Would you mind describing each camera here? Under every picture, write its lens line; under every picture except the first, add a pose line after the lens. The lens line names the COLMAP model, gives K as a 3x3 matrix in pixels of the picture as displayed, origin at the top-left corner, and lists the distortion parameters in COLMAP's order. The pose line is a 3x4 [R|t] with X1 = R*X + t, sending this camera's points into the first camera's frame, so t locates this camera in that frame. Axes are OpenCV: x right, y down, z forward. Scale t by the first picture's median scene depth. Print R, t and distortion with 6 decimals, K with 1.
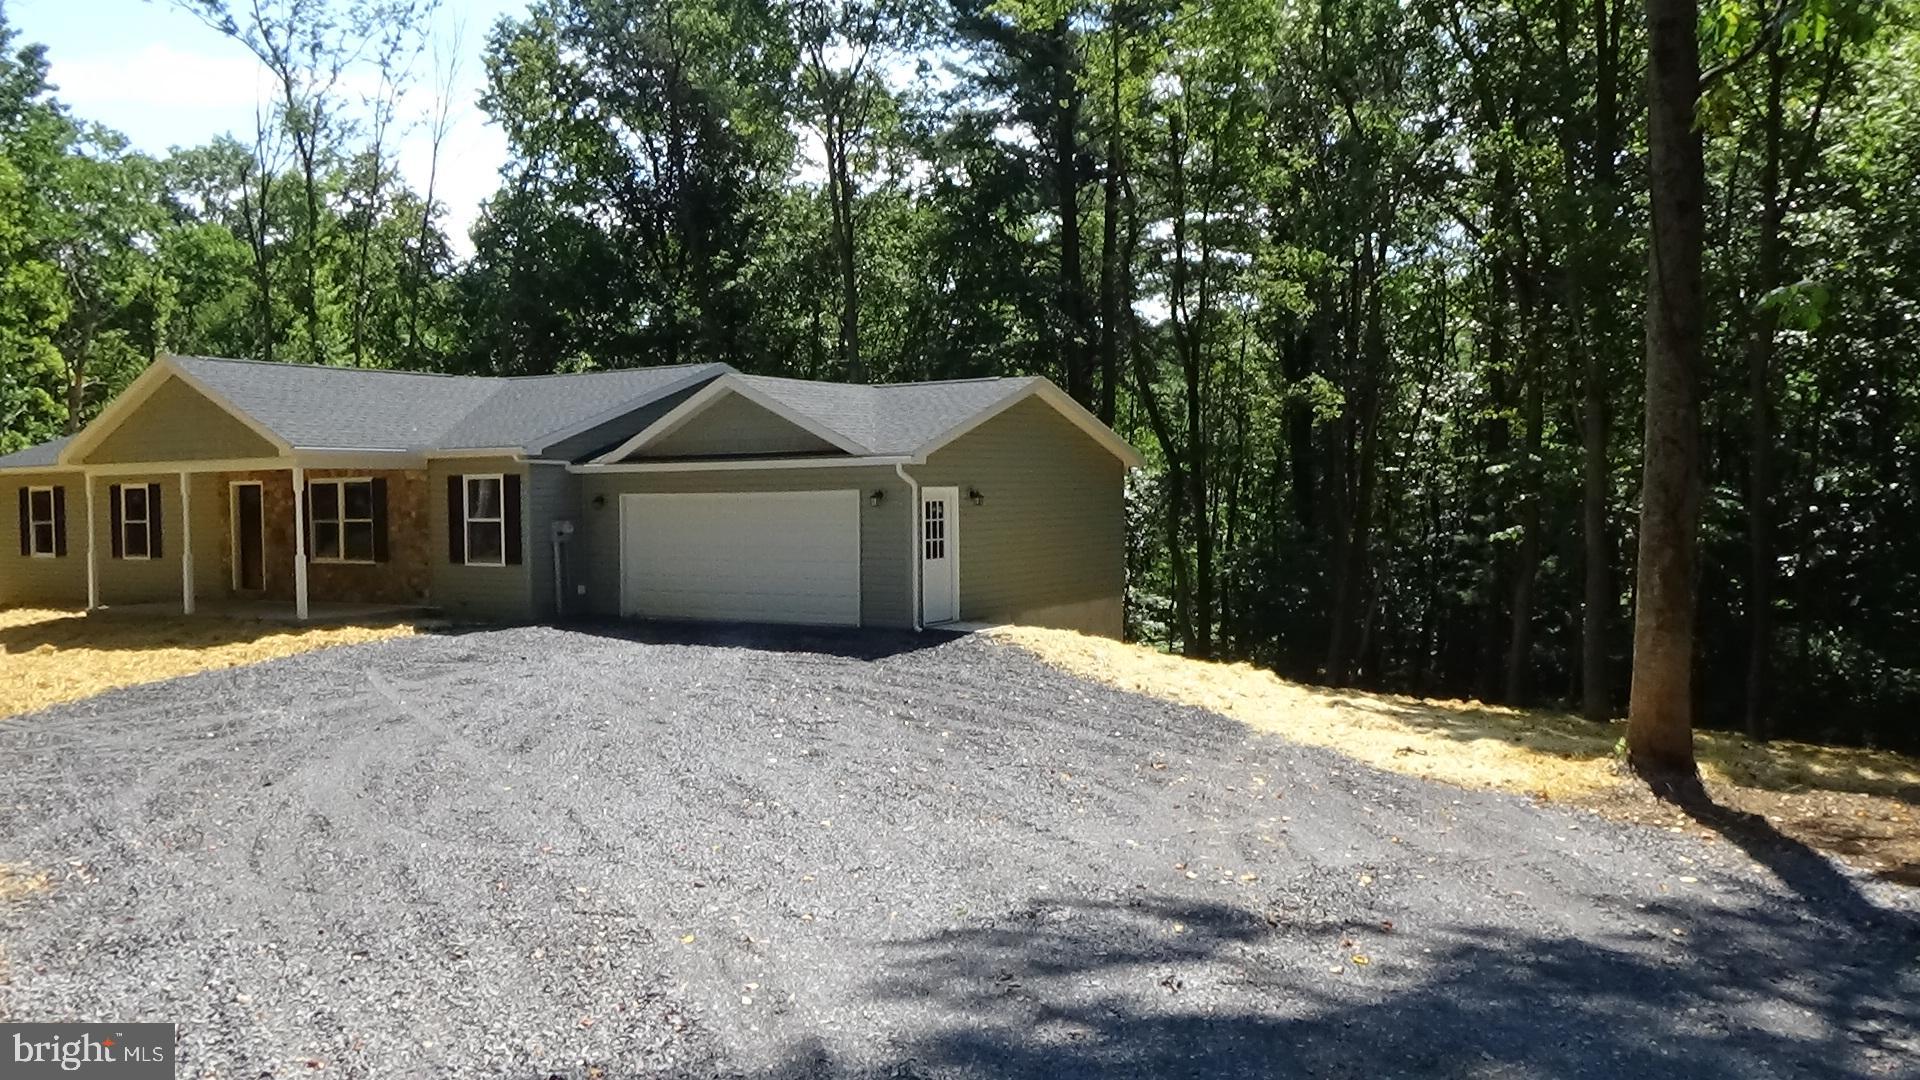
lens RADIAL K [[1461.5, 0, 961.3], [0, 1461.5, 522.3], [0, 0, 1]] dist [0.006817, 0.004052]
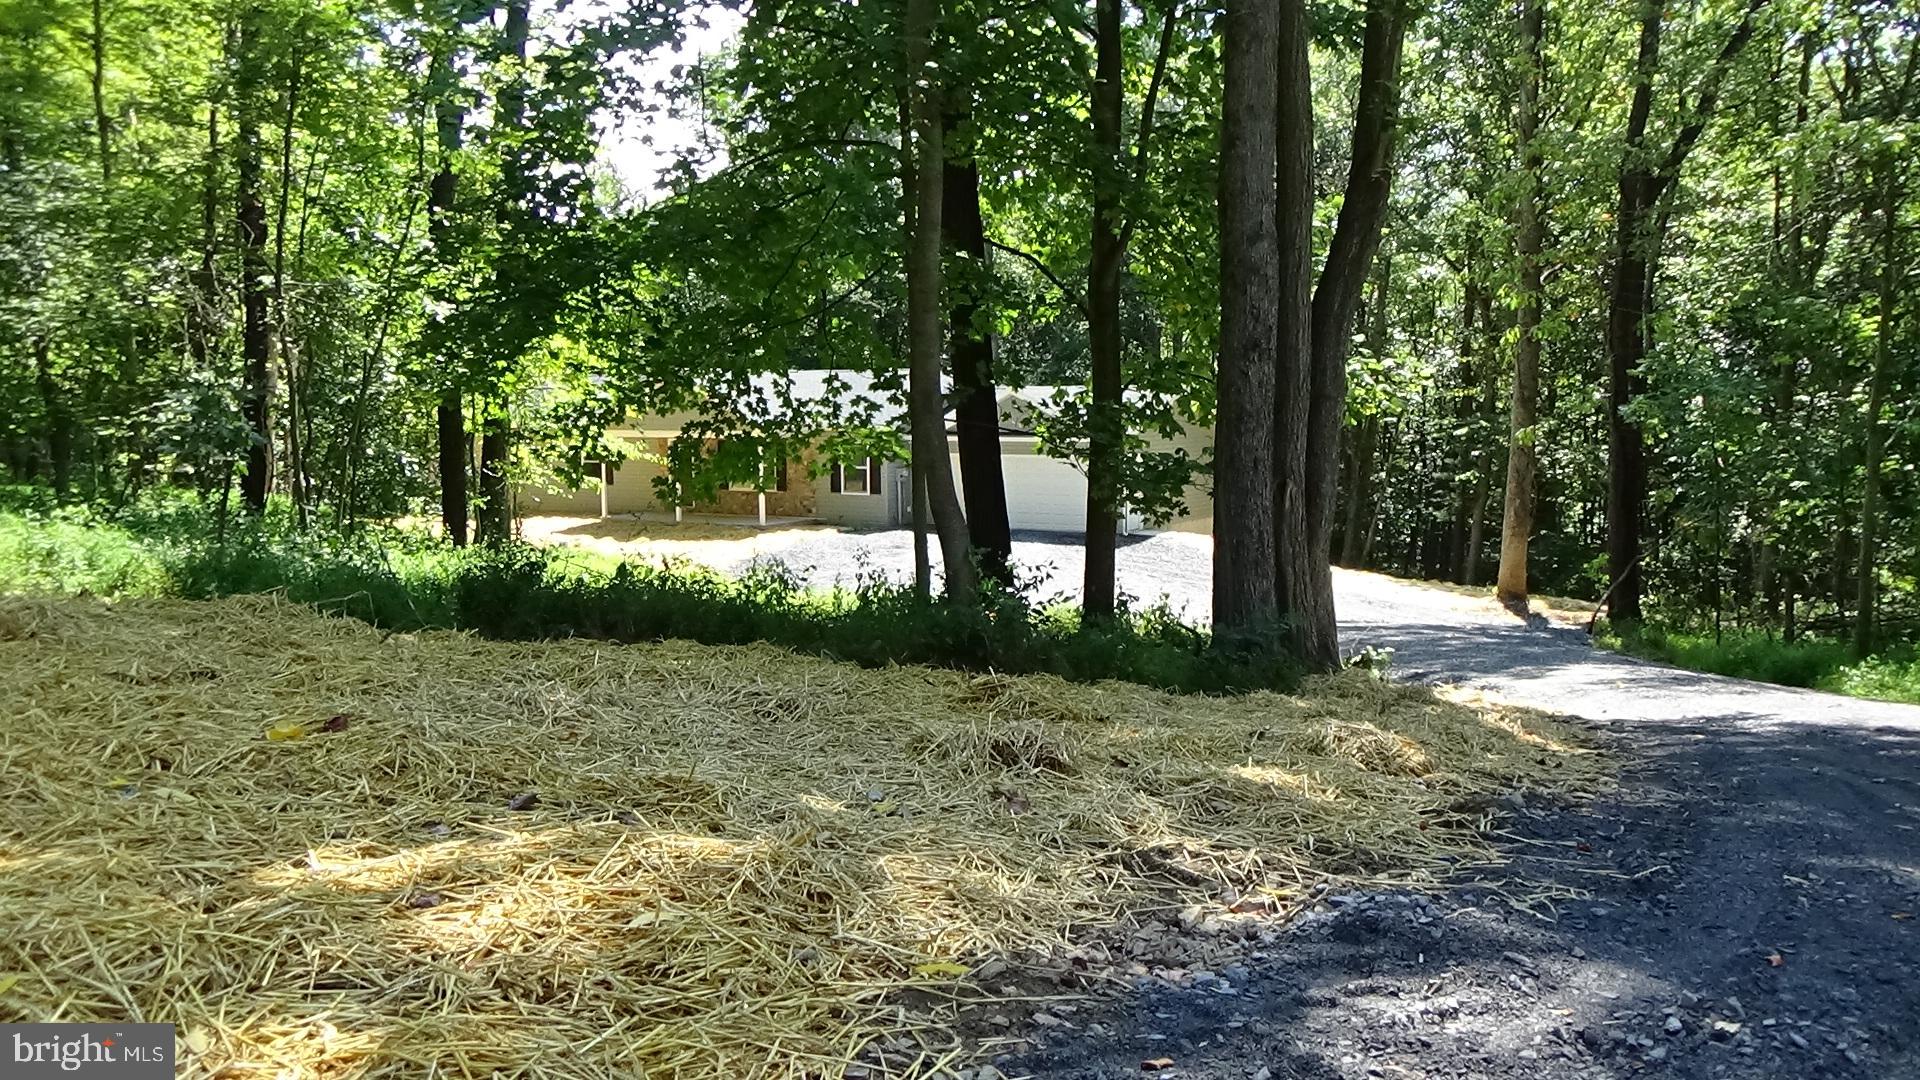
lens RADIAL K [[1479.3, 0, 947.1], [0, 1479.3, 533.9], [0, 0, 1]] dist [0.008199, -0.005703]
pose [[0.999955, 0.009445, 0.000941, -0.238191], [-0.009488, 0.997355, 0.072061, -0.053857], [-0.000258, -0.072067, 0.997400, -0.769570]]
